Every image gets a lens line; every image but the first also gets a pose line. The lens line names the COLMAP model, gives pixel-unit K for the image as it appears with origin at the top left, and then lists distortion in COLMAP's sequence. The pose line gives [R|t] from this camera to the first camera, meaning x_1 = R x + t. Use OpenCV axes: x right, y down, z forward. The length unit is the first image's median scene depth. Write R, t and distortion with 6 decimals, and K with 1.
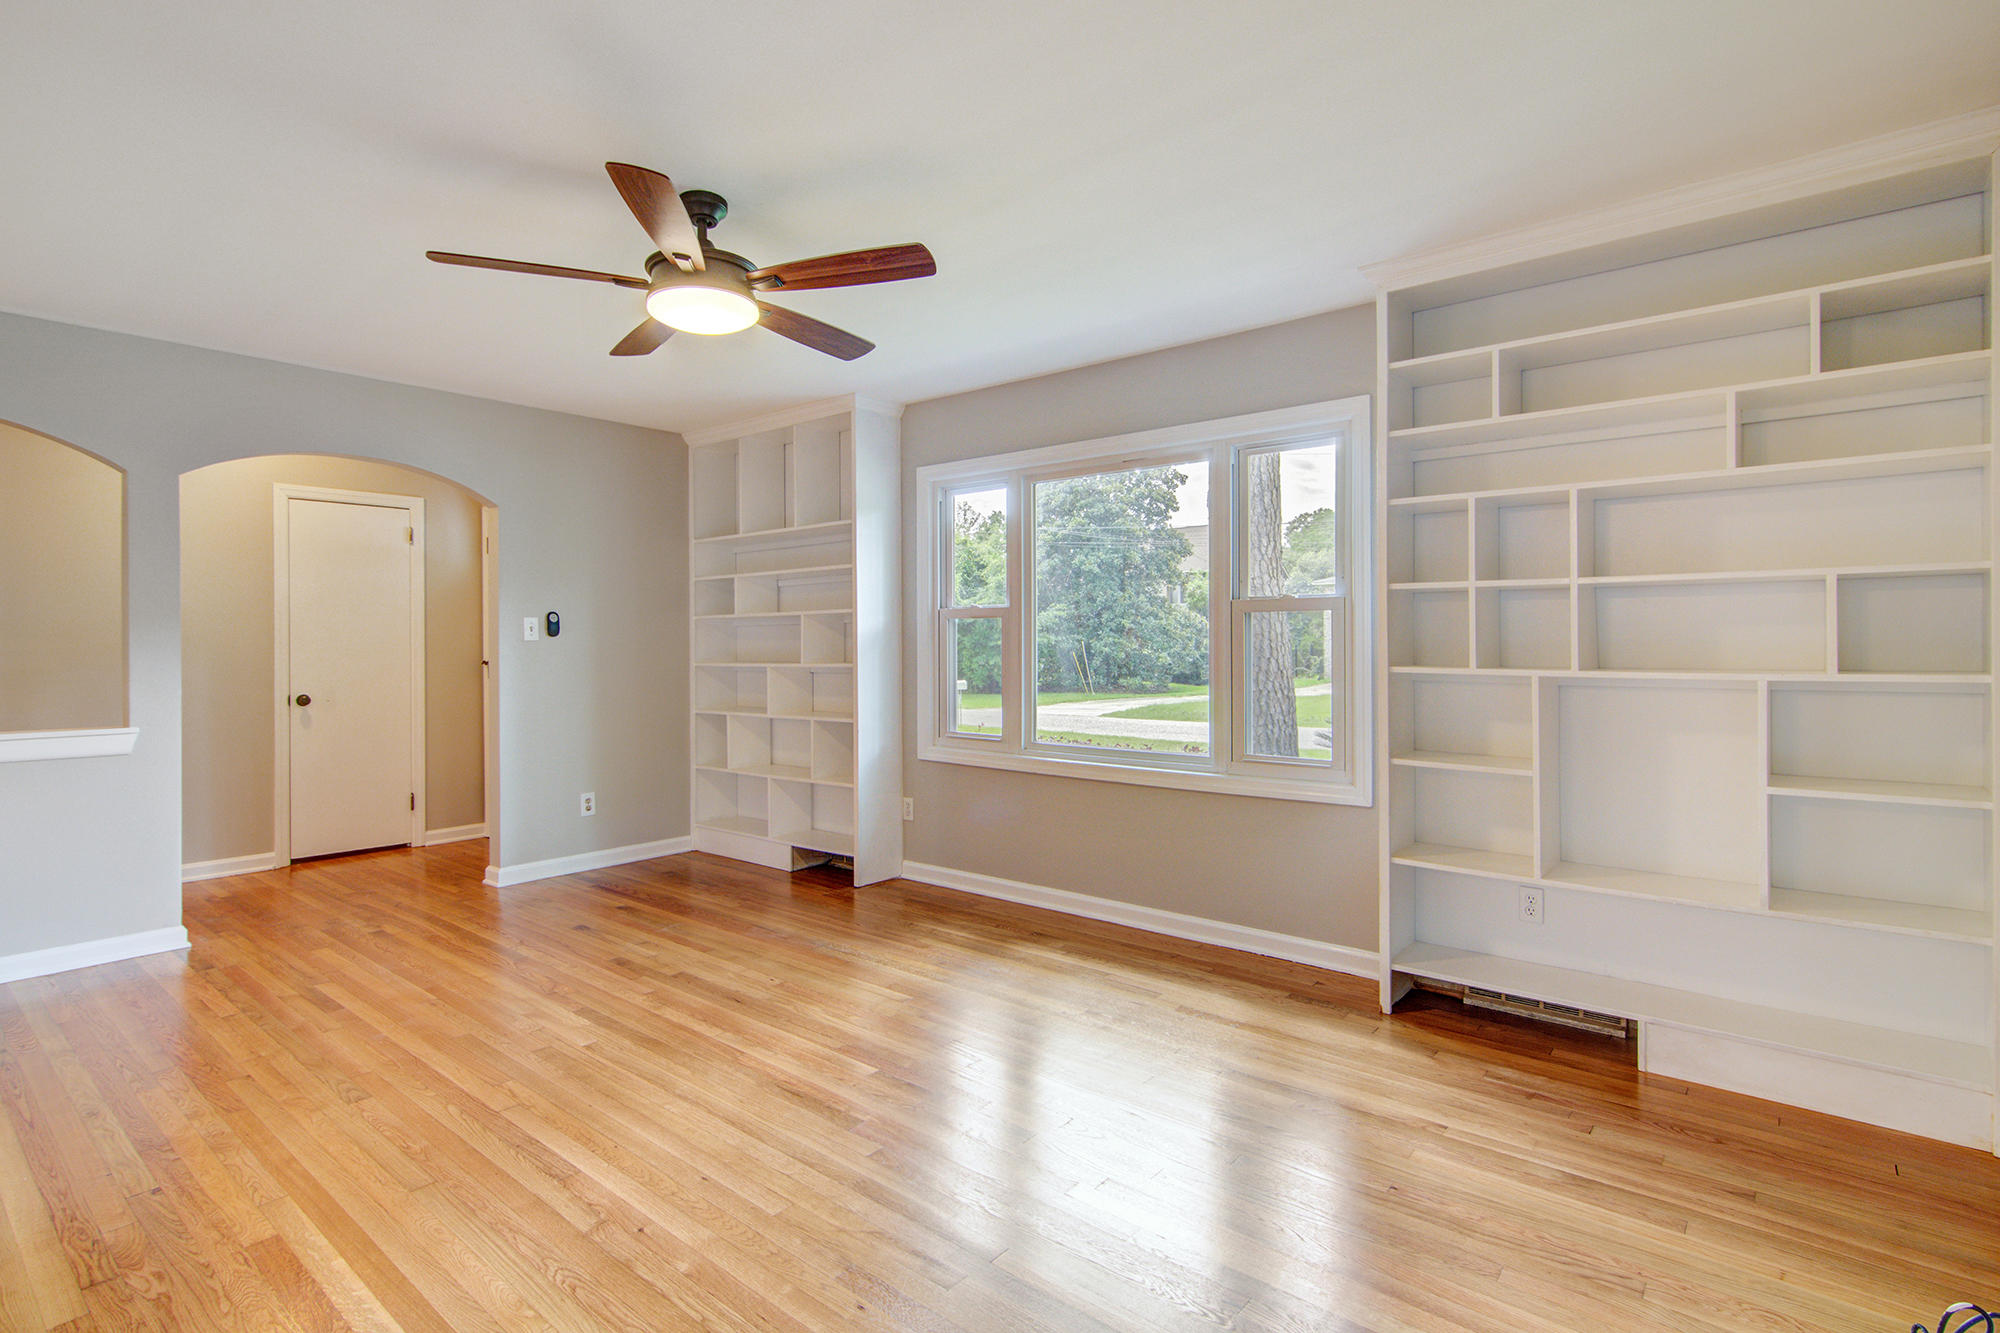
lens RADIAL K [[968.8, 0, 988.9], [0, 968.8, 644.6], [0, 0, 1]] dist [0.005903, -0.000252]
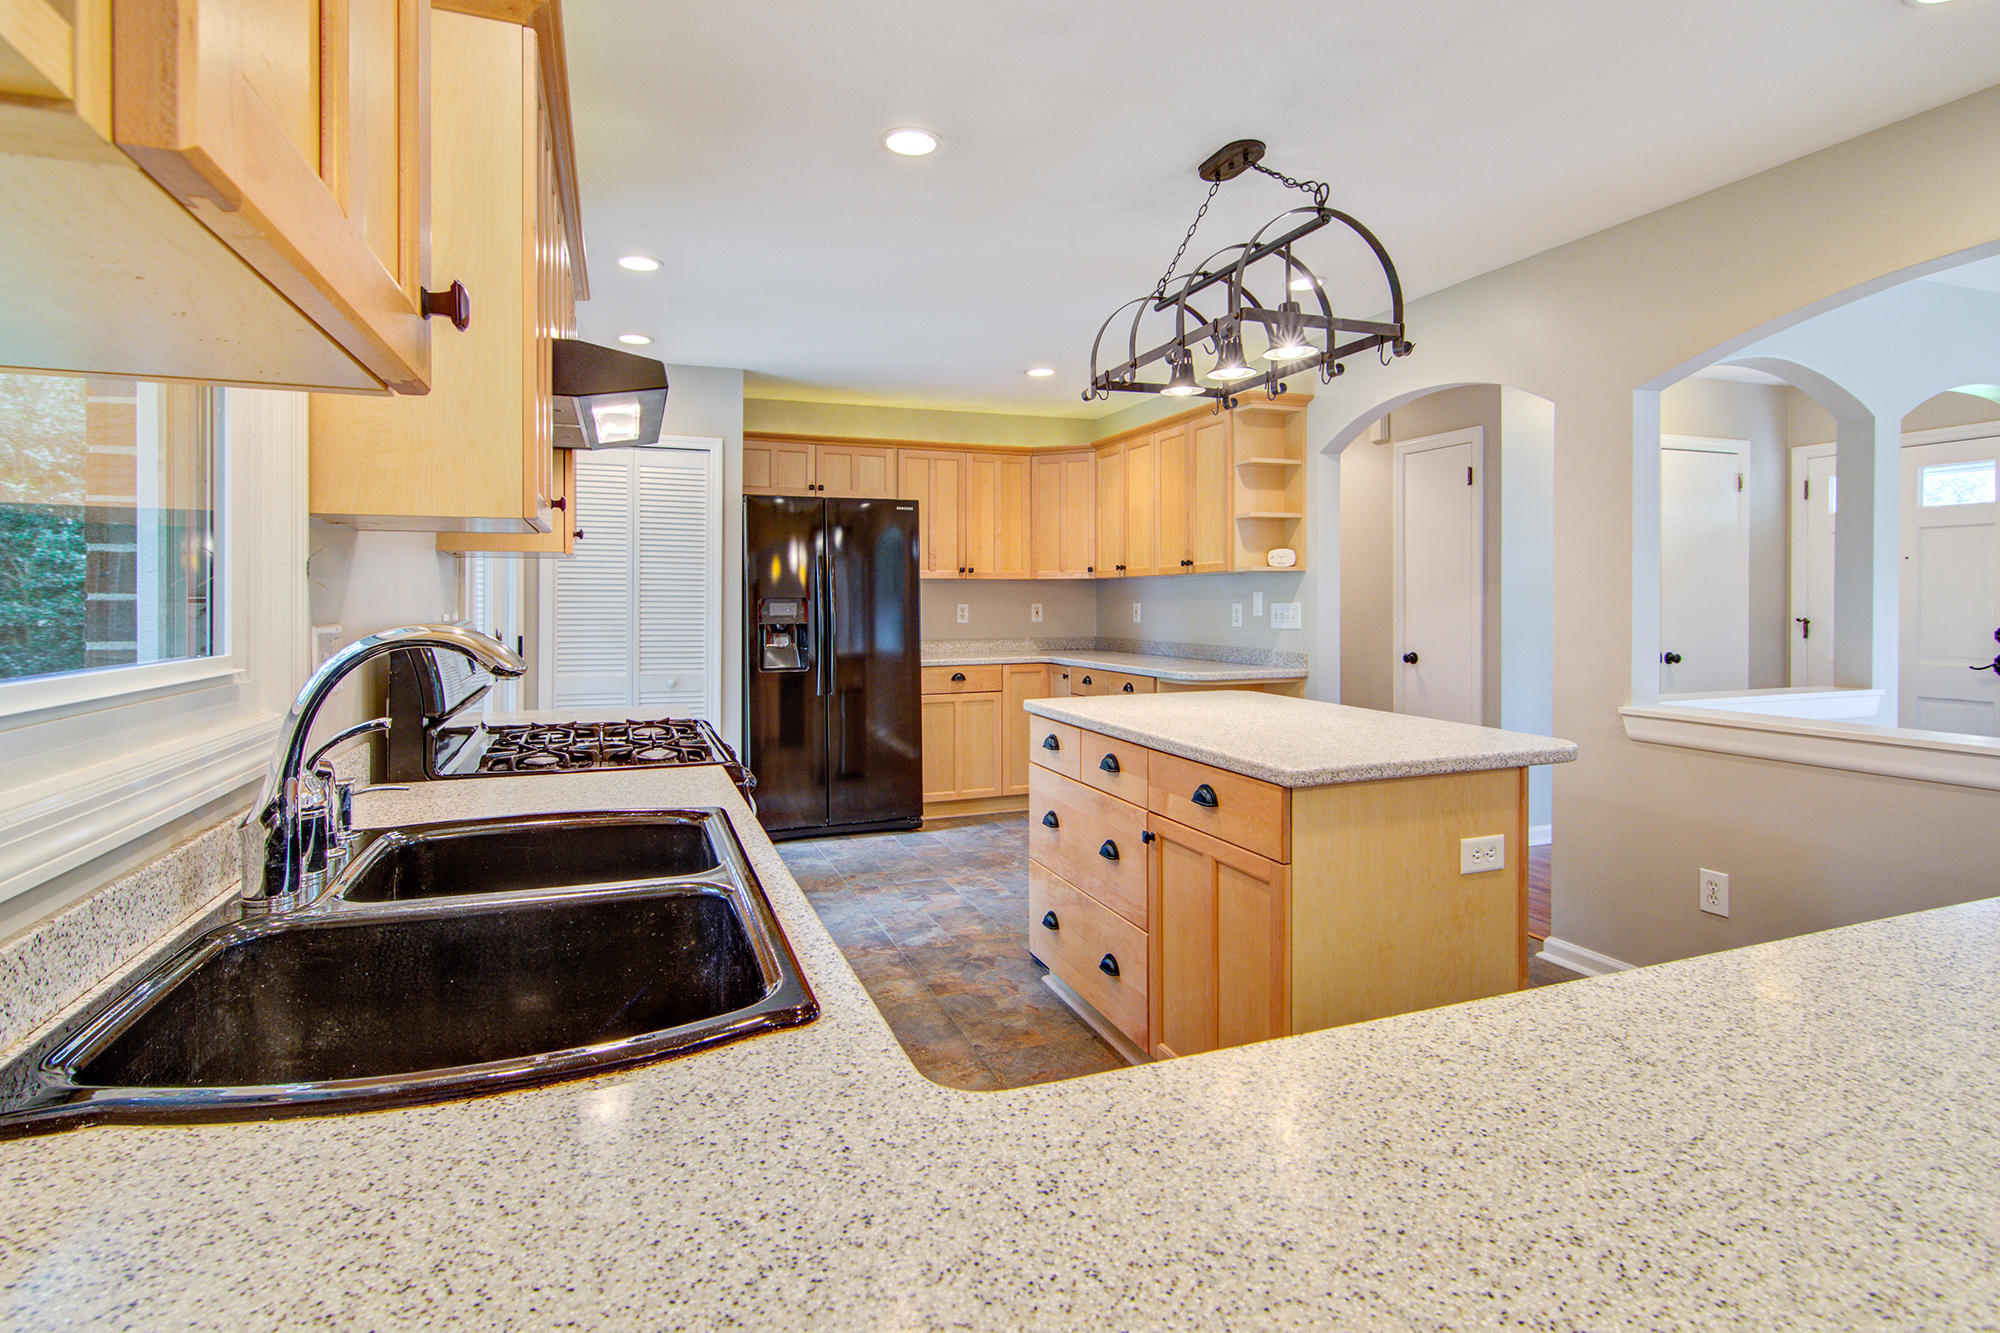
lens RADIAL K [[991.2, 0, 993.7], [0, 991.2, 606.7], [0, 0, 1]] dist [-0.001241, -0.000147]
pose [[0.872407, 0.005773, -0.488746, -1.230217], [-0.002138, 0.999966, 0.007995, -0.000279], [0.488776, -0.005930, 0.872389, -0.270446]]
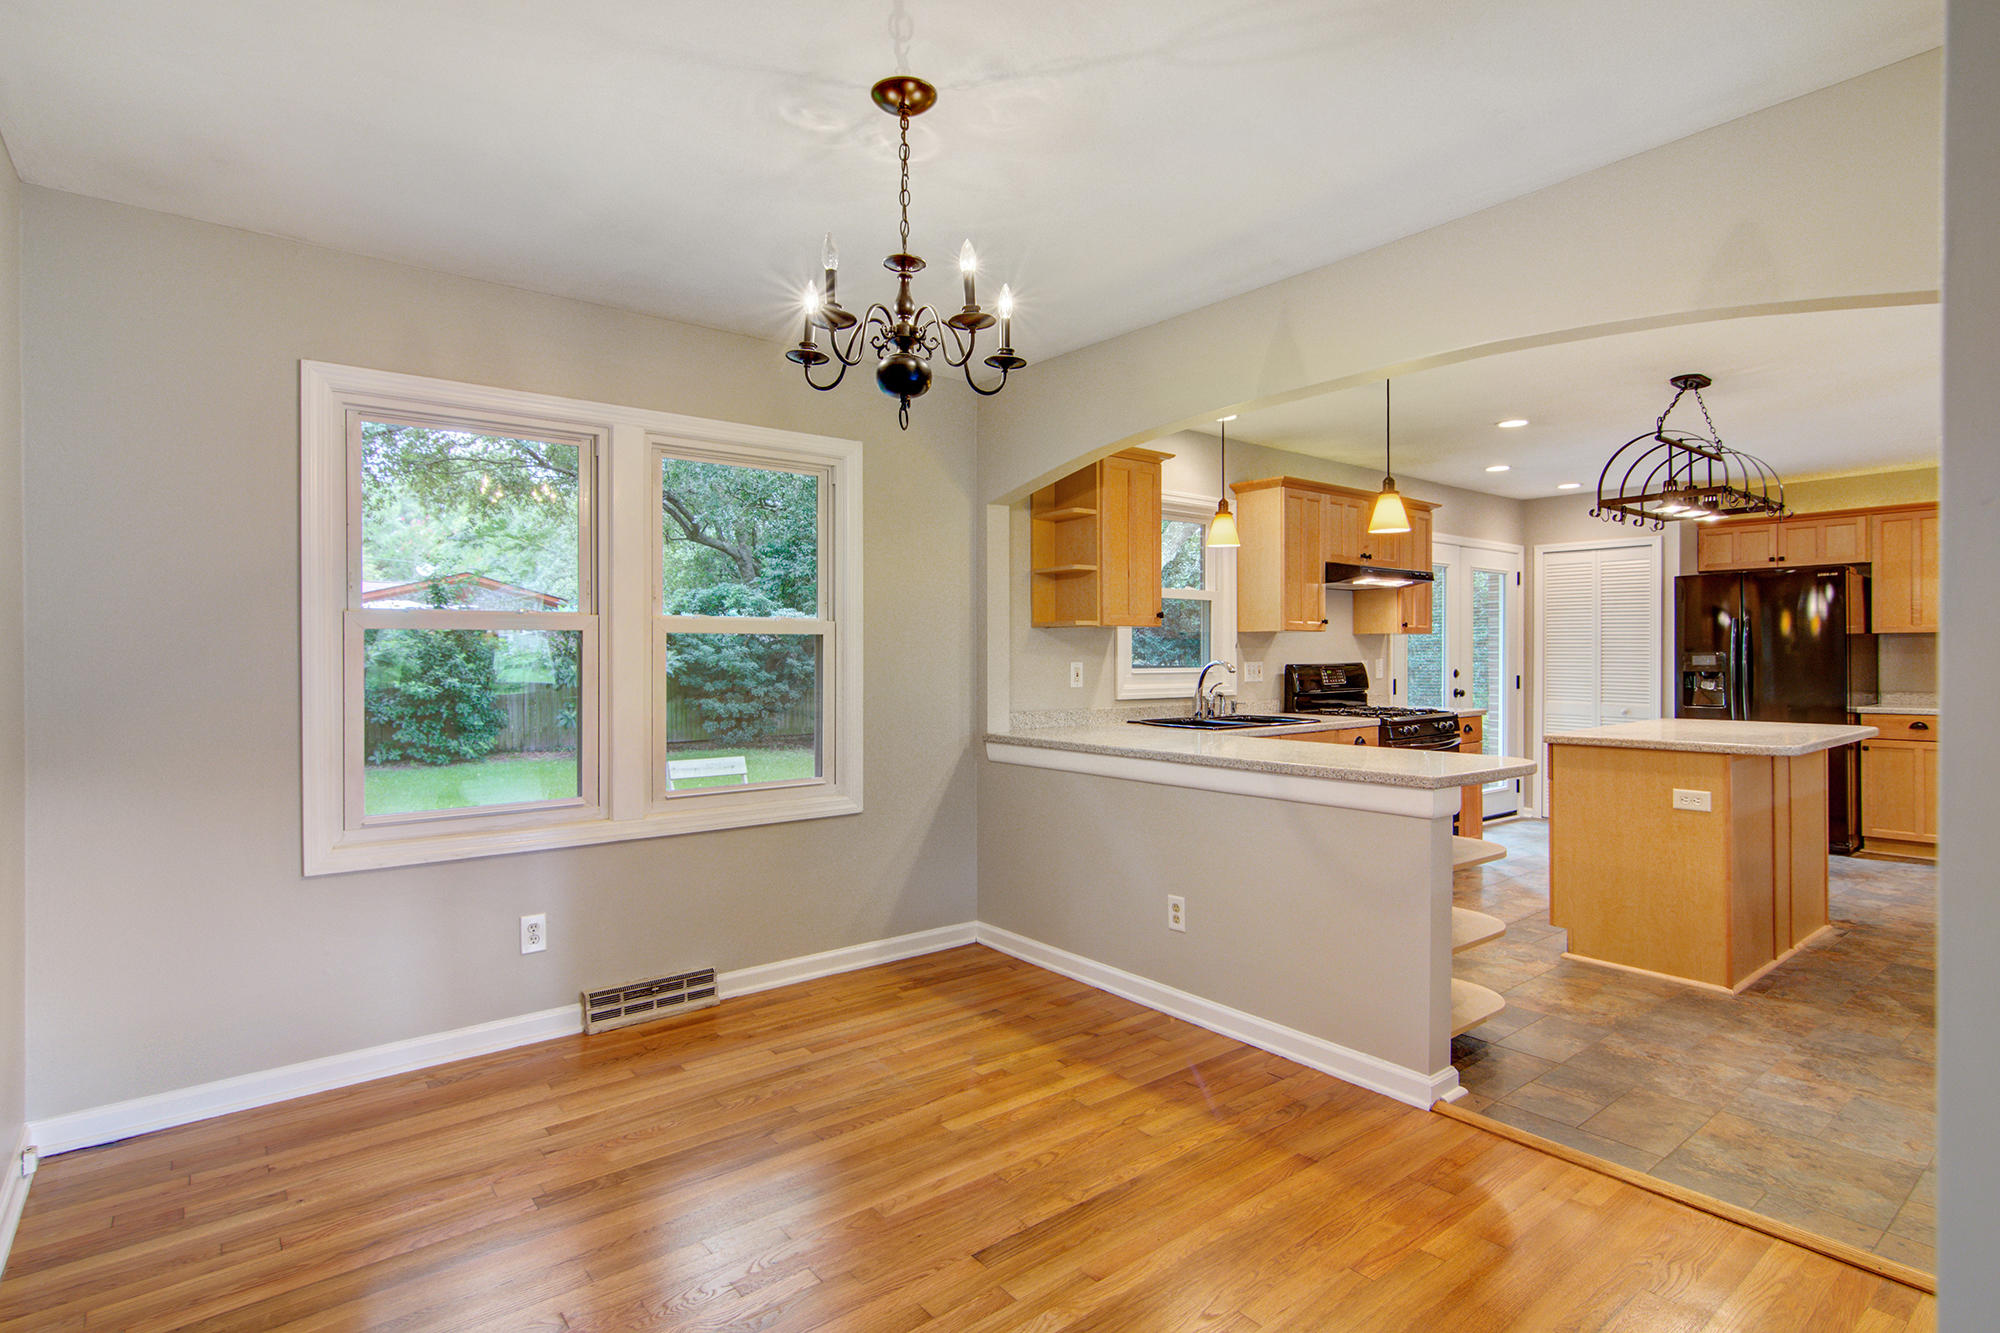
lens RADIAL K [[1006.3, 0, 990.7], [0, 1006.3, 655.5], [0, 0, 1]] dist [-0.000355, 0.001381]
pose [[-0.200309, 0.005899, -0.979715, -0.085532], [0.002929, 0.999981, 0.005422, -0.007859], [0.979728, -0.001784, -0.200323, -0.119223]]
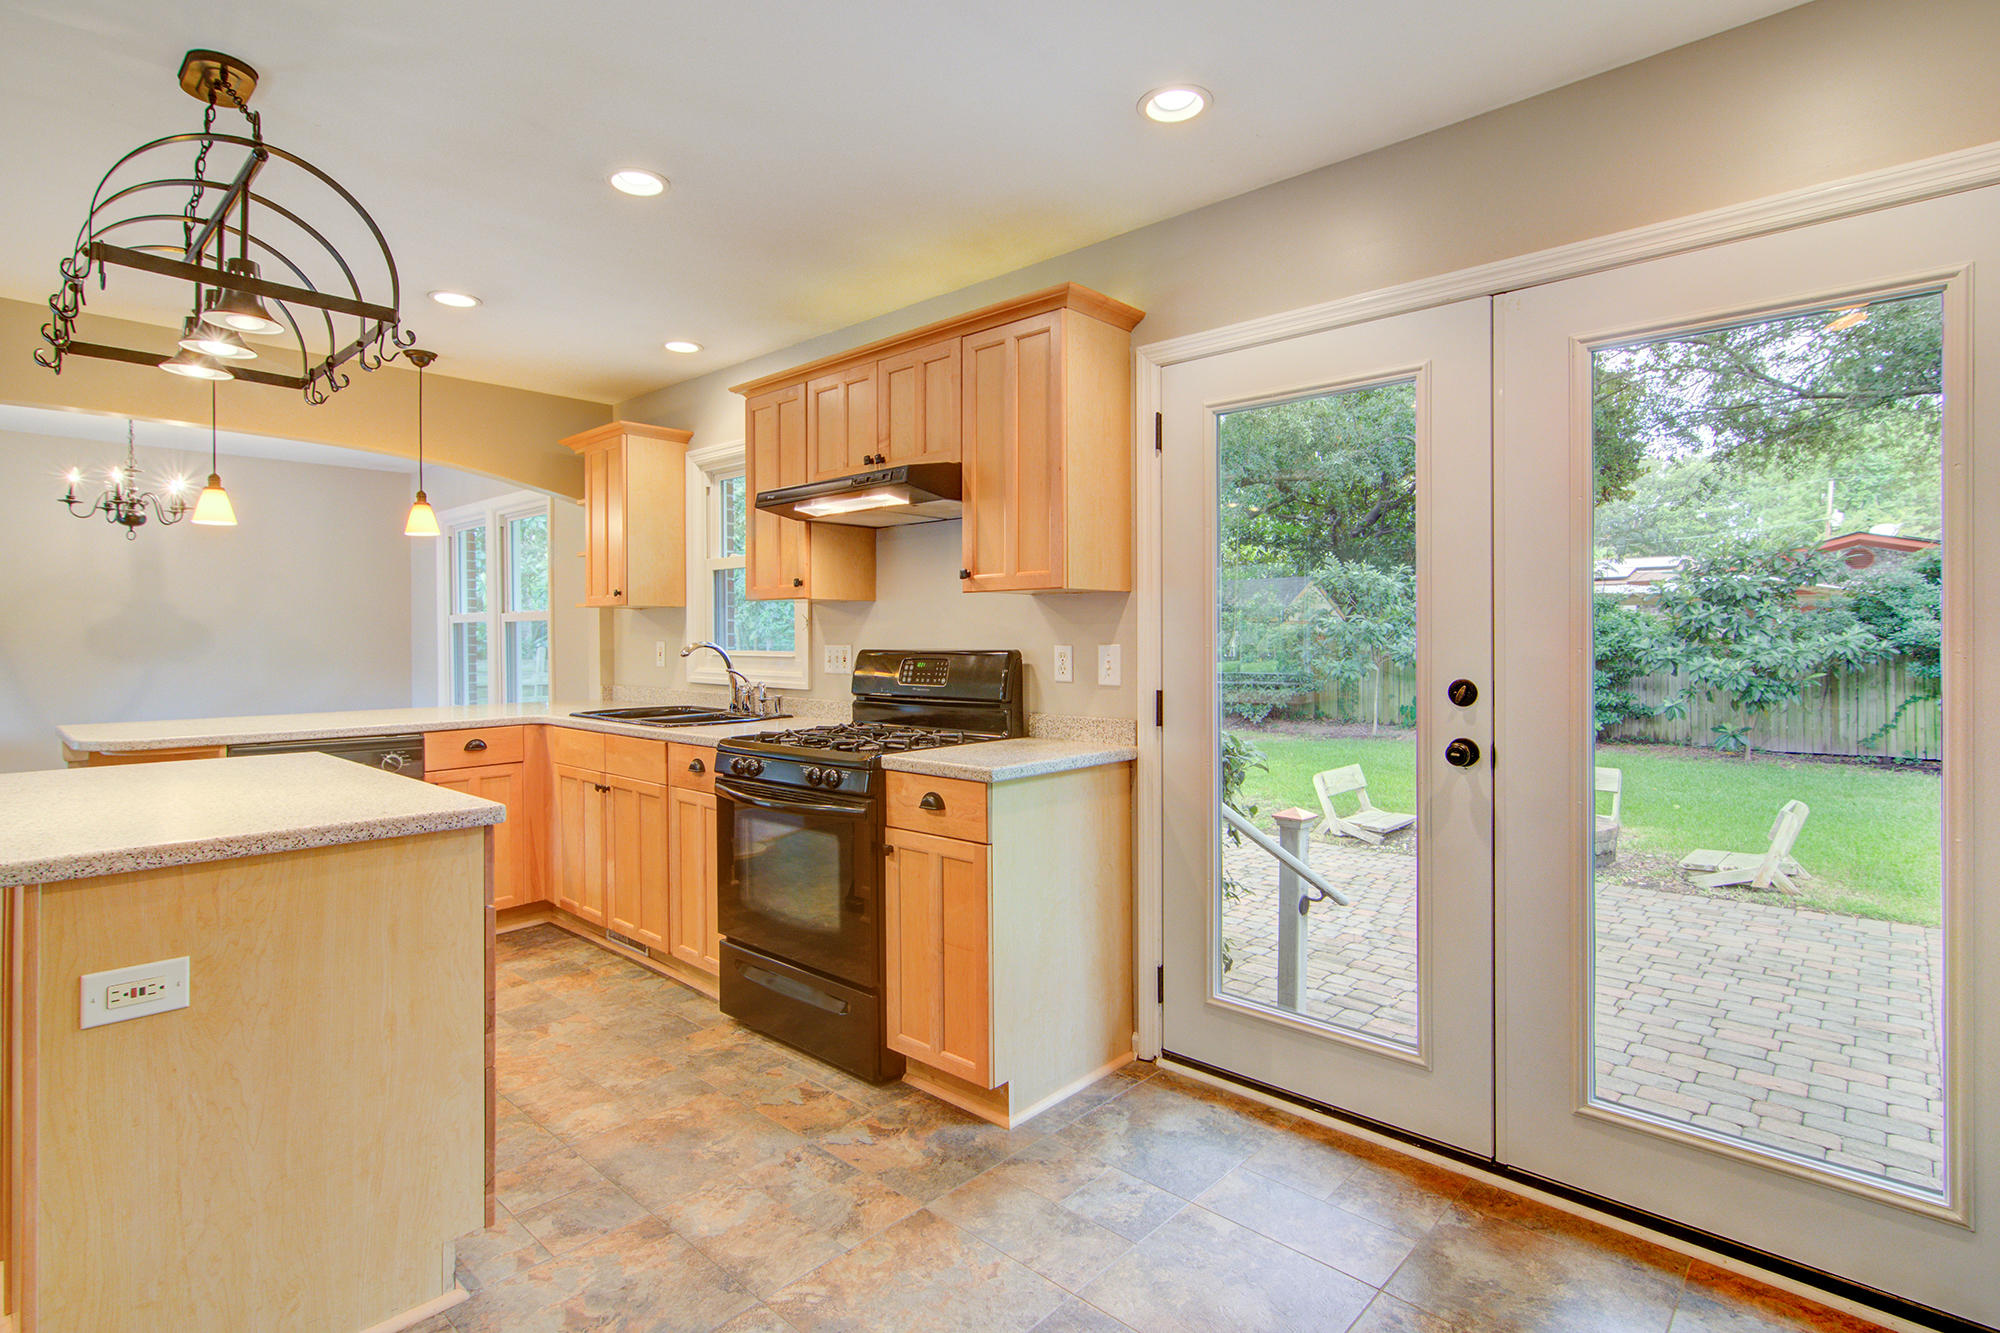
lens RADIAL K [[974.7, 0, 991.6], [0, 974.7, 633.7], [0, 0, 1]] dist [-0.000519, -0.000257]
pose [[-0.998714, 0.005826, 0.050360, -1.921023], [0.005777, 0.999983, -0.001115, 0.001857], [-0.050365, -0.000822, -0.998731, 1.012781]]
